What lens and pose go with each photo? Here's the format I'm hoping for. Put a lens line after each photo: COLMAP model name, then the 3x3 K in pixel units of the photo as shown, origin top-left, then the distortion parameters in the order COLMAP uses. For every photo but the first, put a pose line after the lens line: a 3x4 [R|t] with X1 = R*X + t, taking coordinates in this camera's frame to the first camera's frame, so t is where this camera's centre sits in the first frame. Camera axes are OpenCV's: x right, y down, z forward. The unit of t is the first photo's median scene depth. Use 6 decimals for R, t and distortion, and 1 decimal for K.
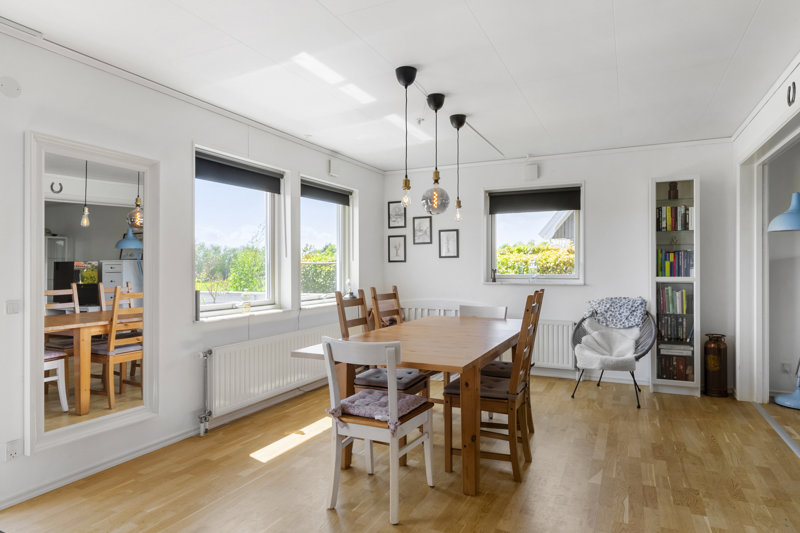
lens RADIAL K [[475.5, 0, 403.8], [0, 475.5, 271.1], [0, 0, 1]] dist [0.001075, 0.000672]
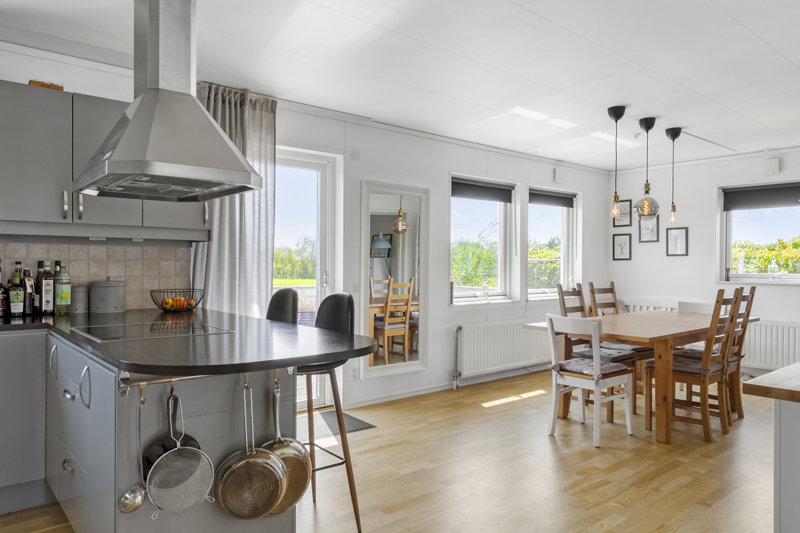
lens RADIAL K [[560.4, 0, 403.2], [0, 560.4, 271.8], [0, 0, 1]] dist [-0.013671, 0.002229]
pose [[0.912469, 0.012090, -0.408966, 0.082675], [-0.009822, 0.999923, 0.007646, 0.002508], [0.409027, -0.002960, 0.912517, -0.480978]]
